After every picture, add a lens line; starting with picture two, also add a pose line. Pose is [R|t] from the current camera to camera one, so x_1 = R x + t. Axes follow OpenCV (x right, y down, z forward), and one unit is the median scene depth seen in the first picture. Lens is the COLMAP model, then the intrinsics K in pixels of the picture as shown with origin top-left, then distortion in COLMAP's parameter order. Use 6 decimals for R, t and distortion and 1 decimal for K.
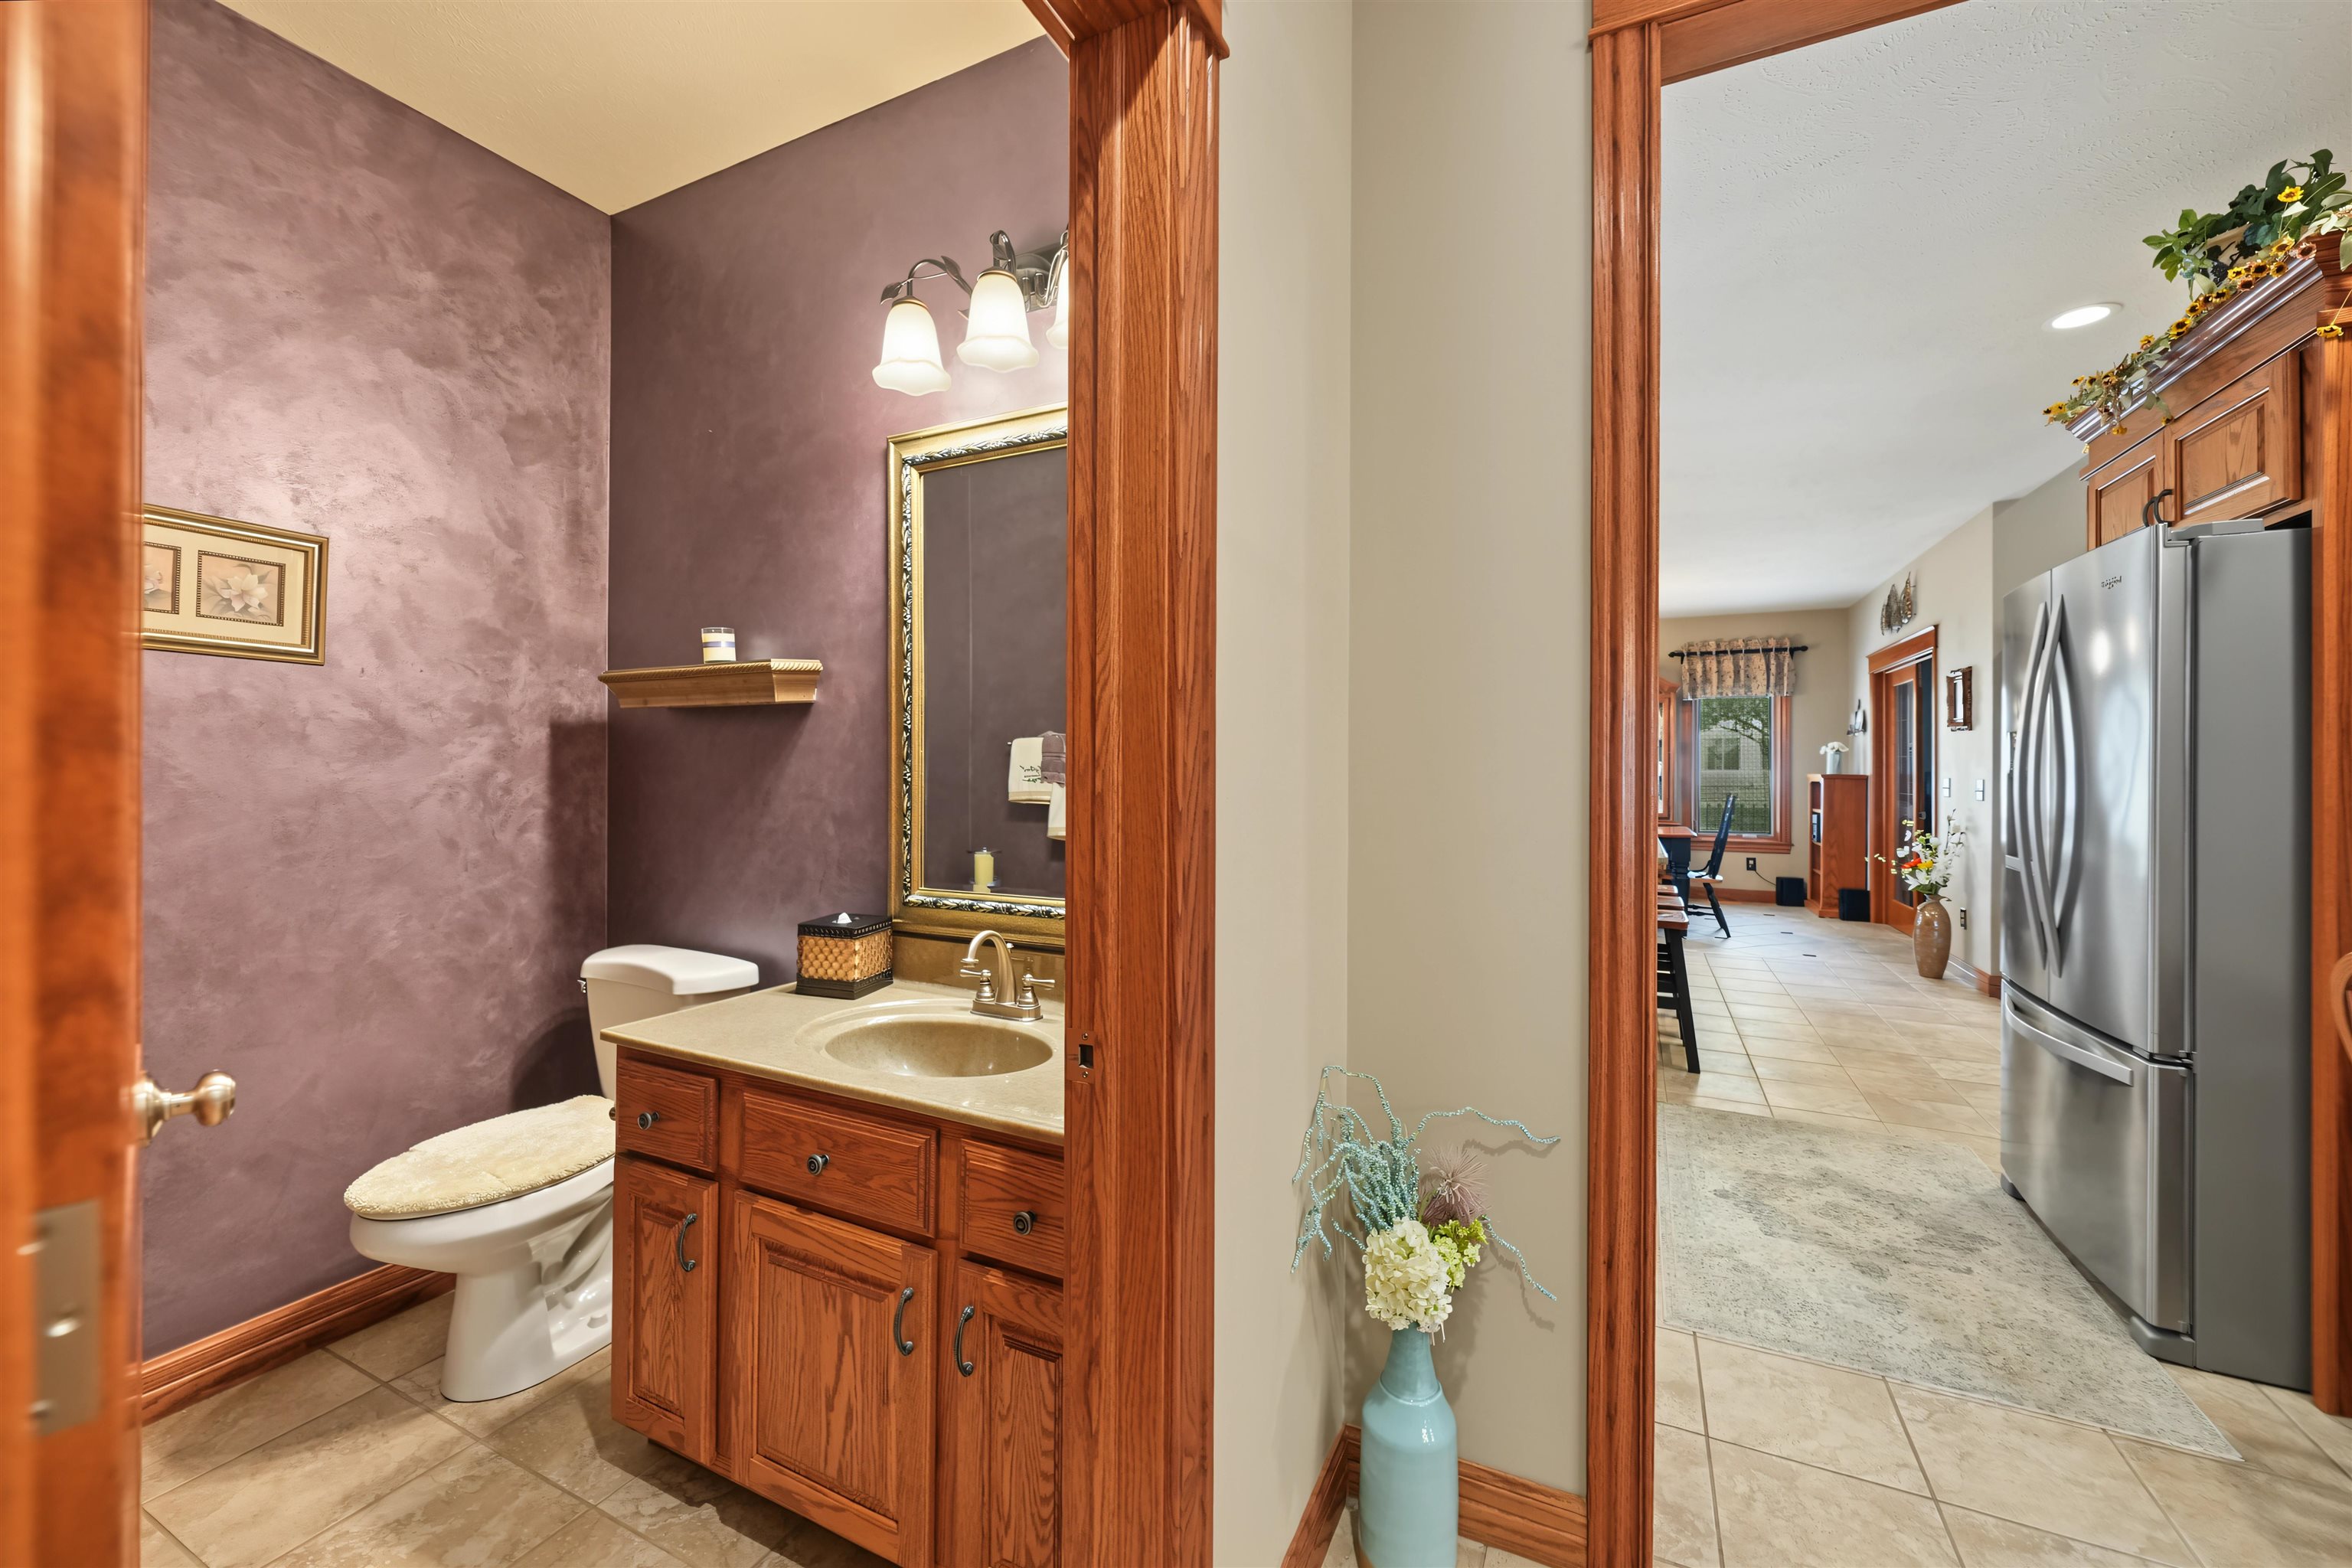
lens RADIAL K [[908.6, 0, 1191.3], [0, 908.6, 771.3], [0, 0, 1]] dist [-0.002475, 0.000166]
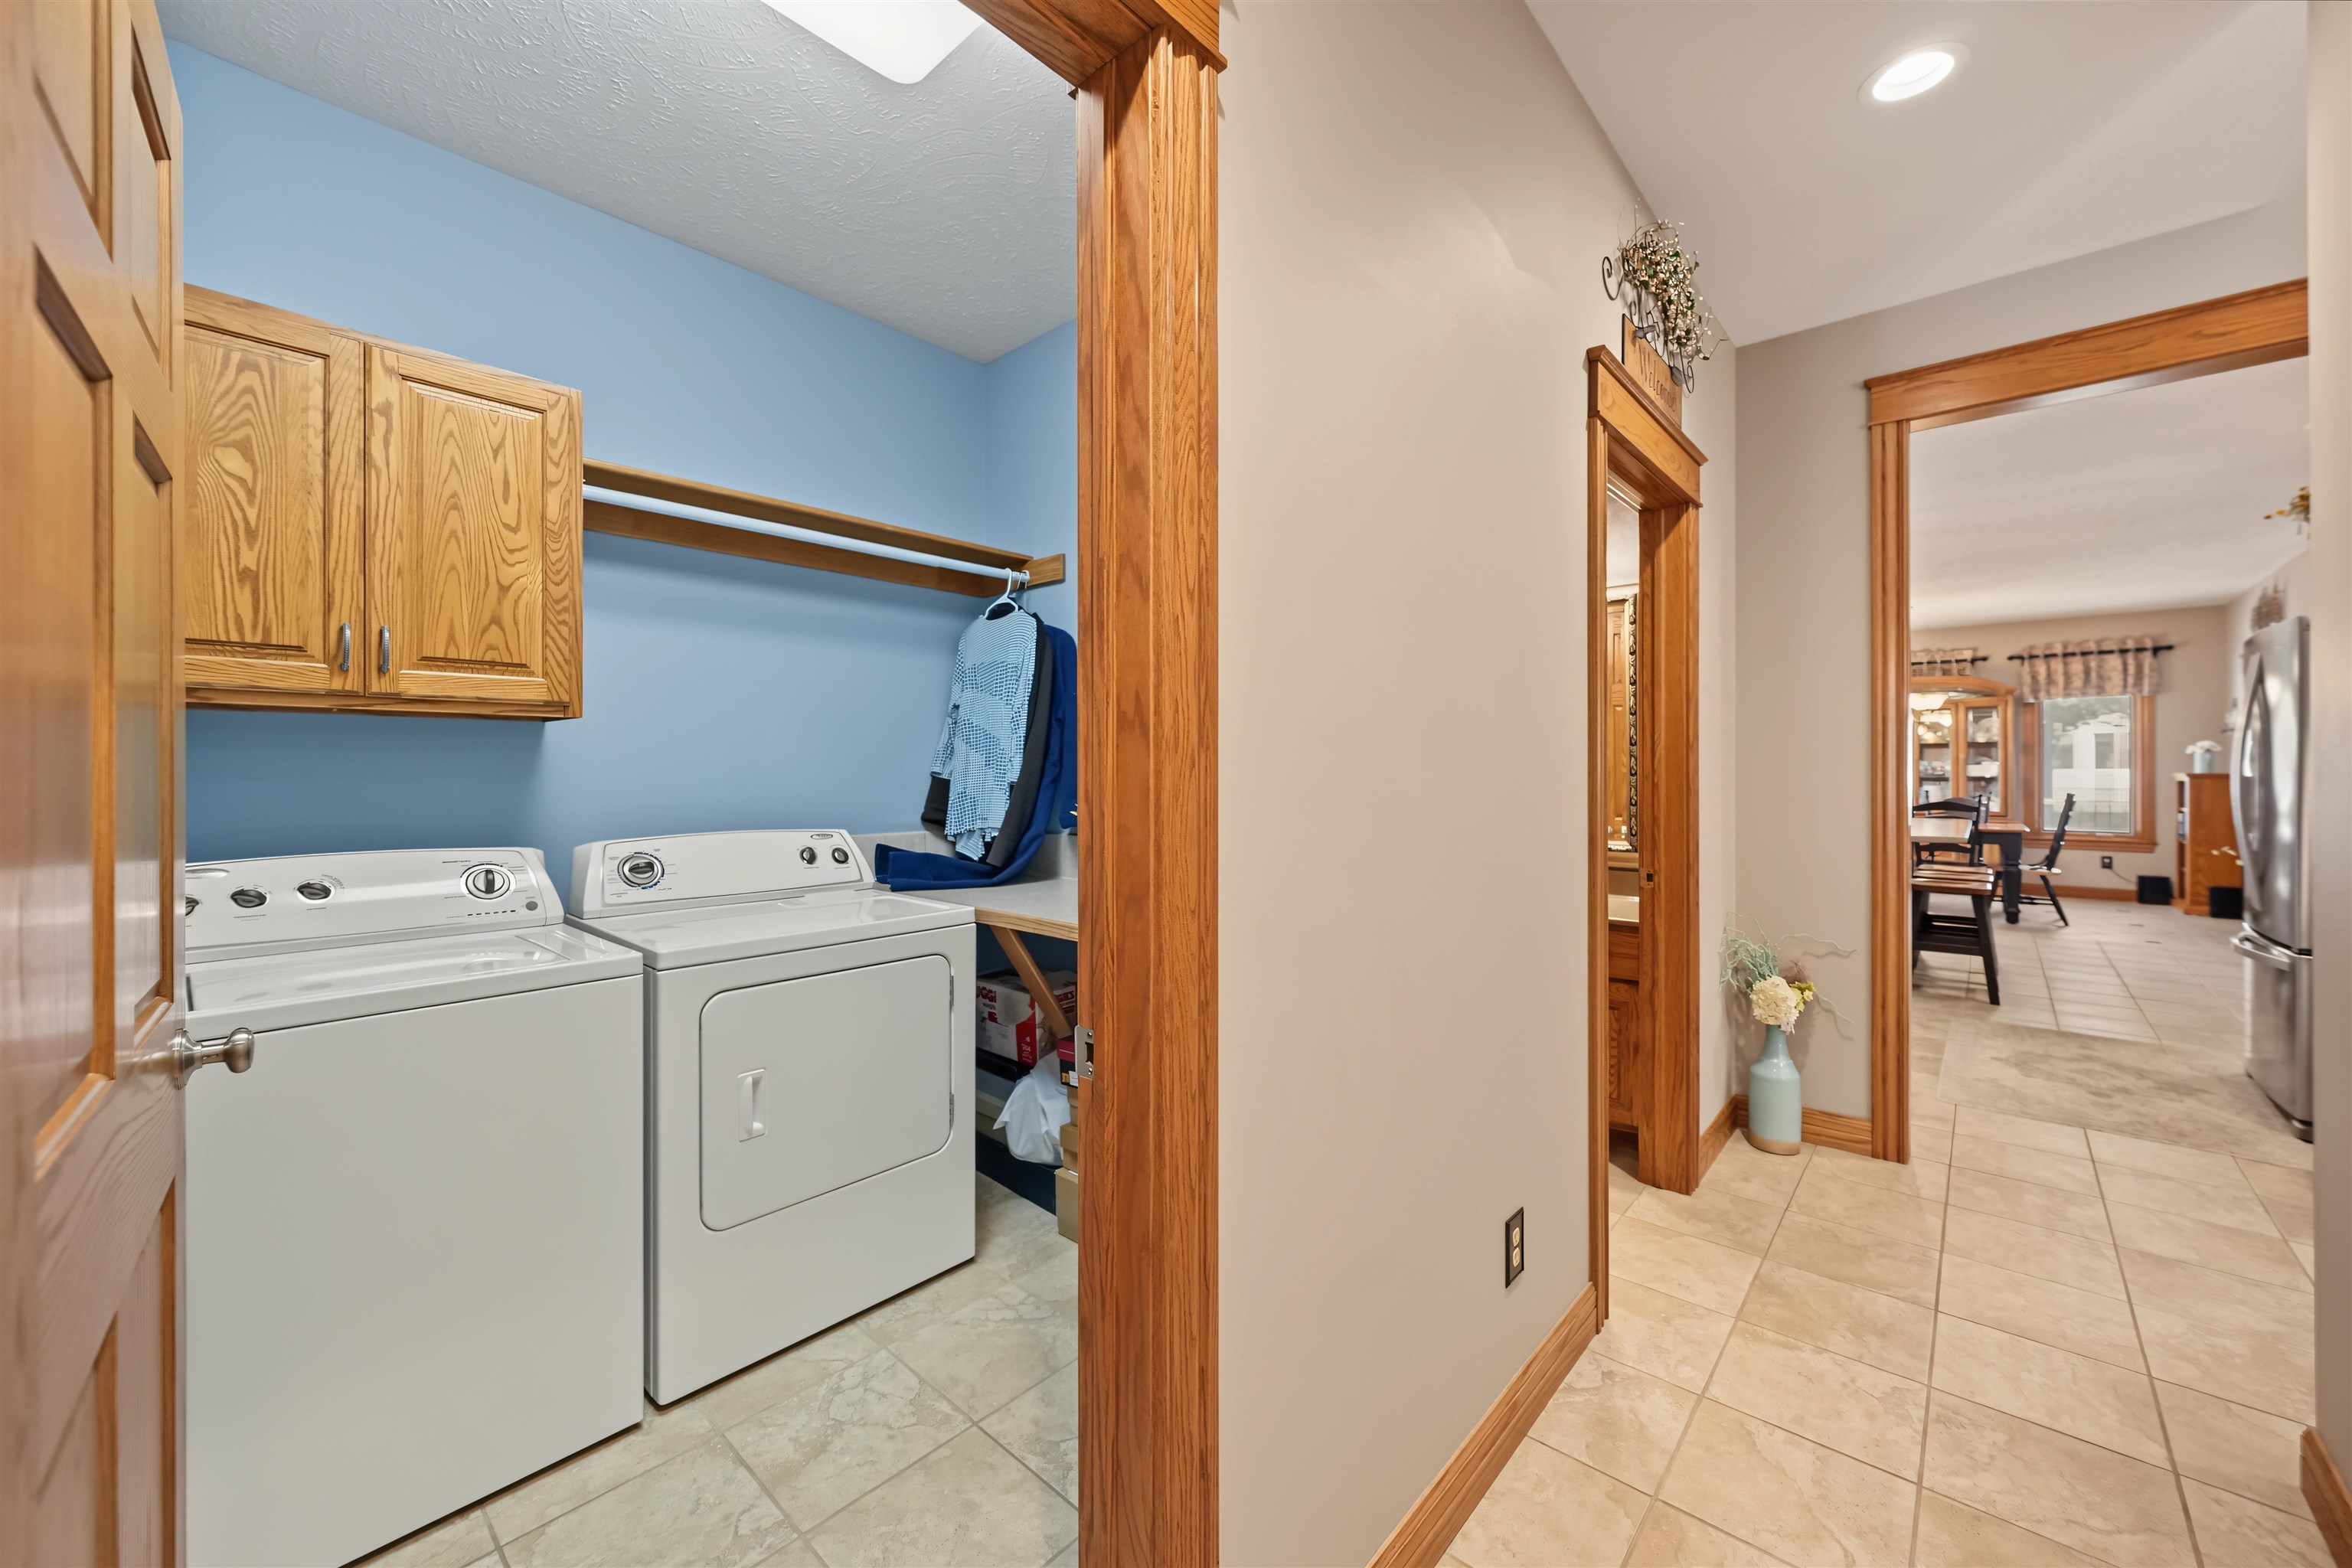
lens RADIAL K [[908.6, 0, 1171.5], [0, 908.6, 776.7], [0, 0, 1]] dist [-0.002475, 0.000166]
pose [[0.958361, -0.006135, -0.285494, -0.245052], [0.006517, 0.999979, 0.000388, -0.001874], [0.285486, -0.002232, 0.958380, -0.703337]]
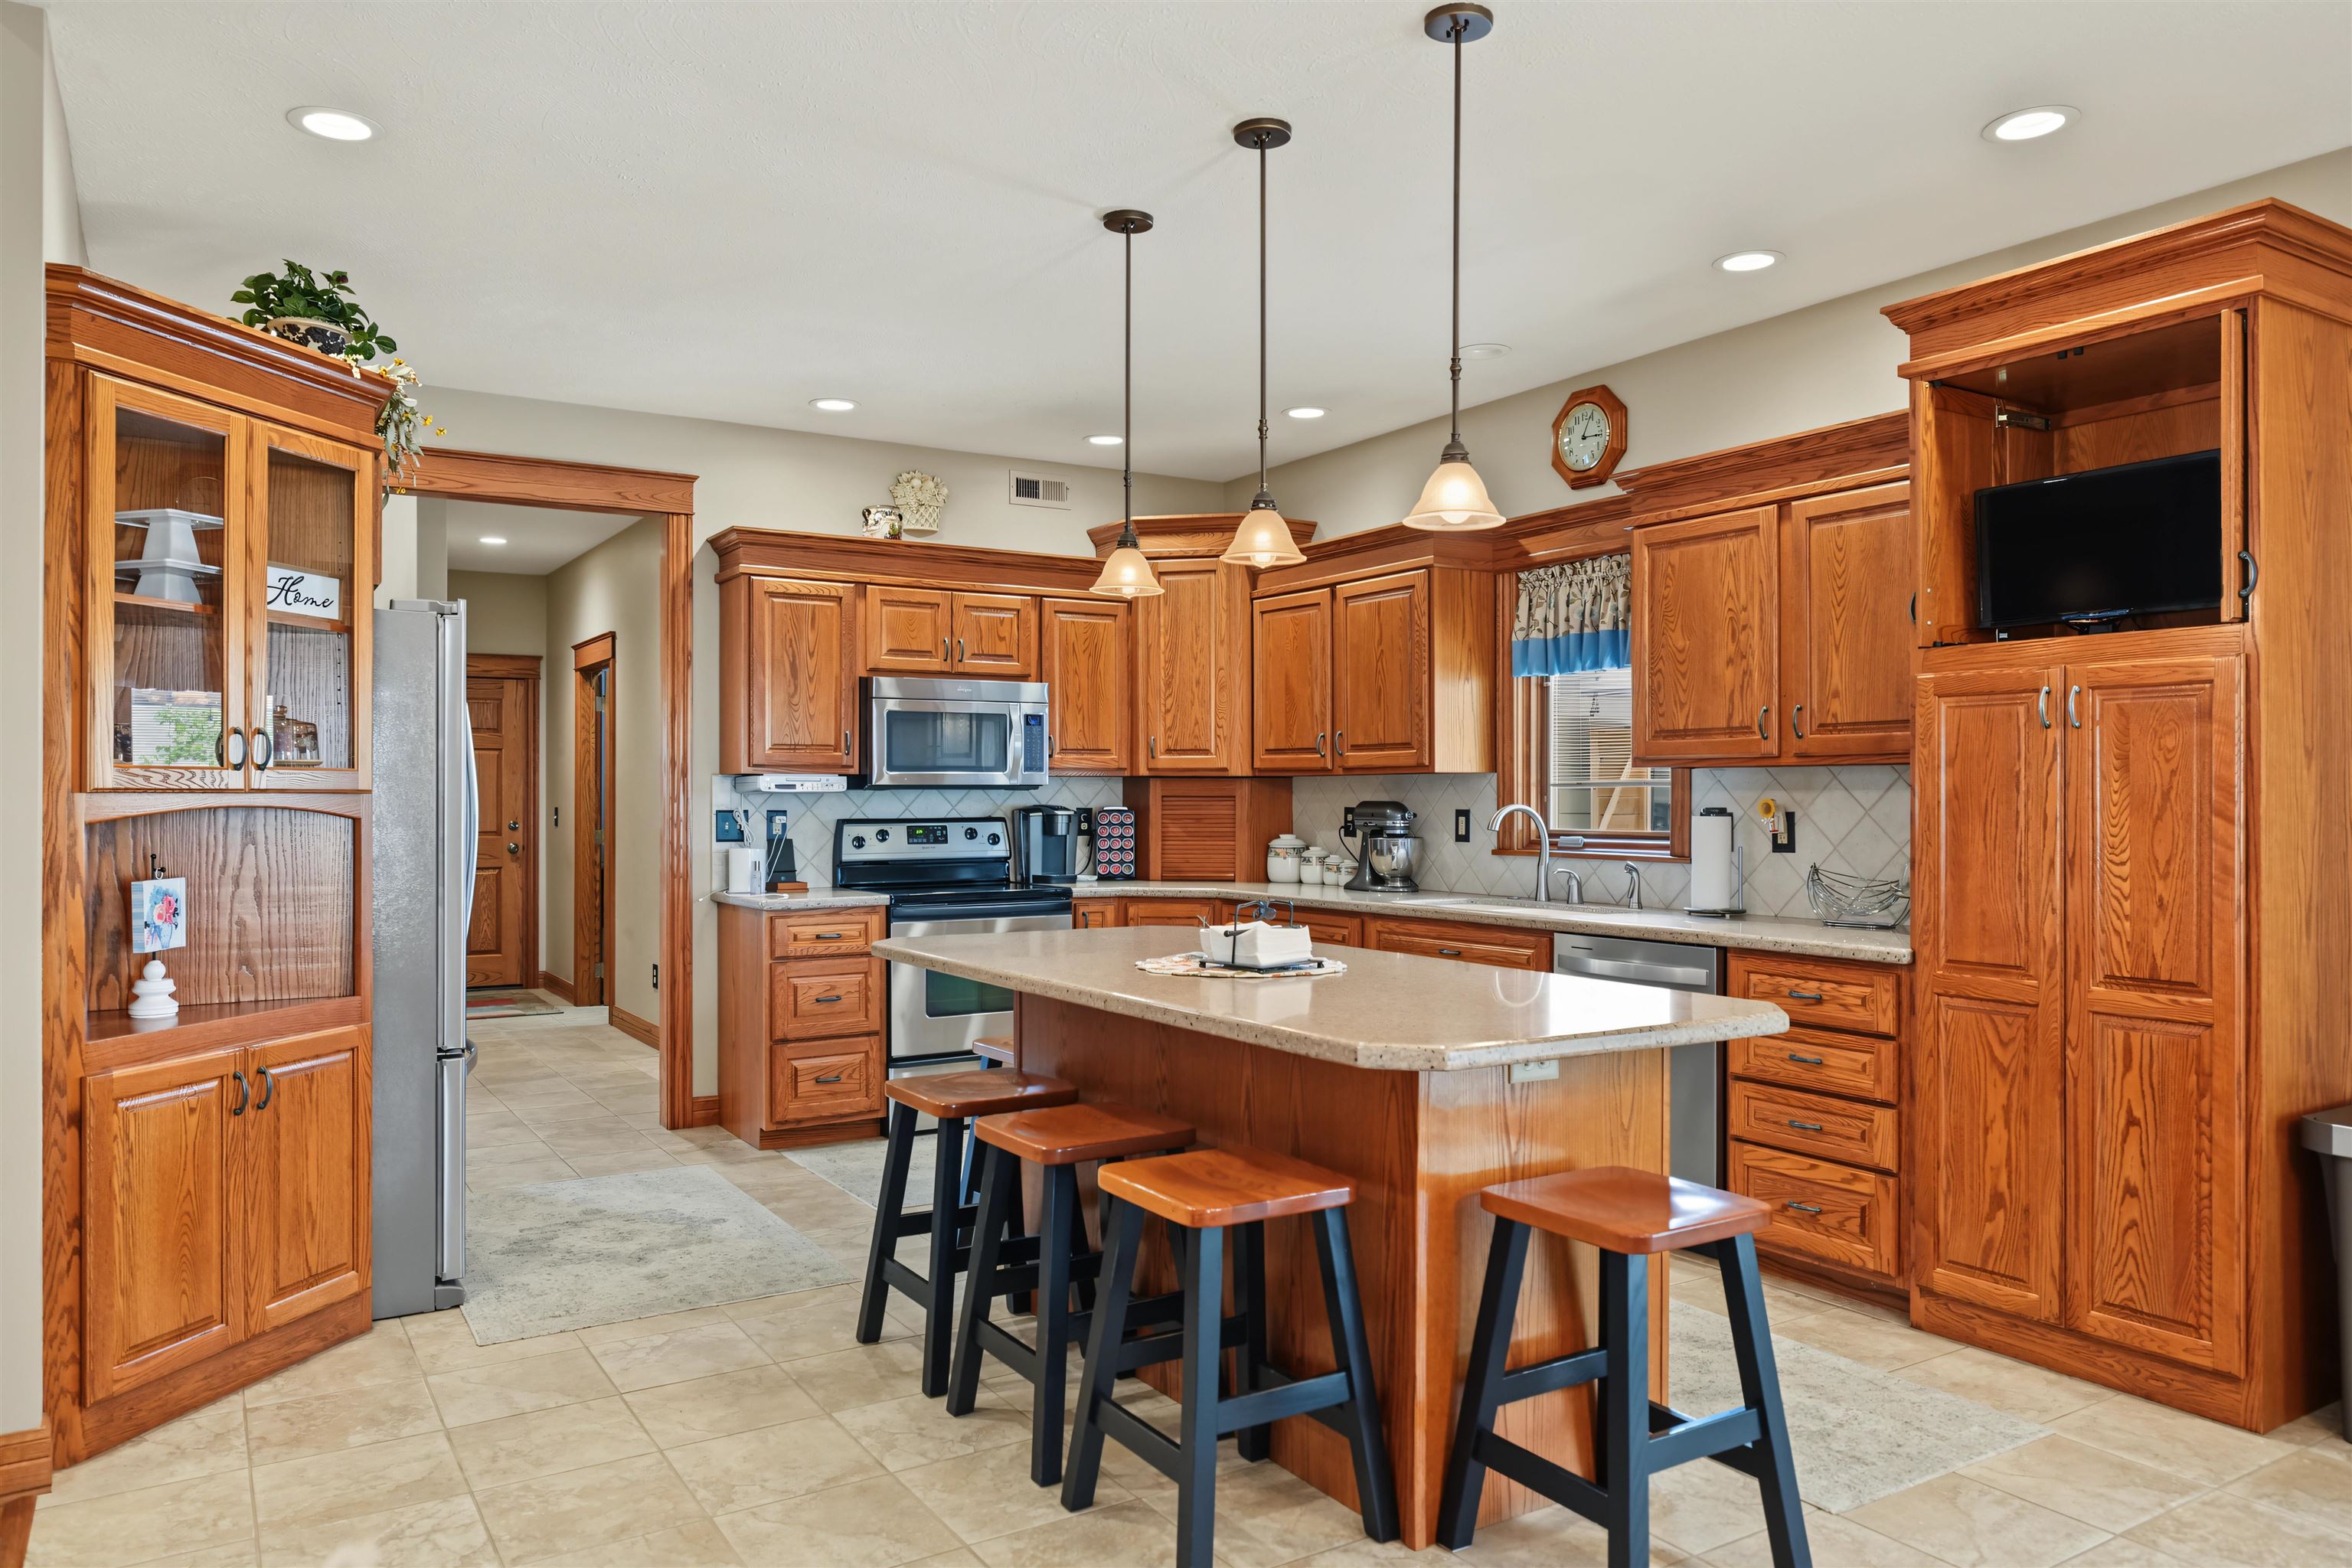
lens RADIAL K [[1586.1, 0, 1163.8], [0, 1586.1, 794.0], [0, 0, 1]] dist [-0.003539, 0.004347]
pose [[-0.536358, -0.000814, -0.843990, 1.623357], [-0.001082, 0.999999, -0.000277, -0.010319], [0.843990, 0.000764, -0.536359, 2.121485]]
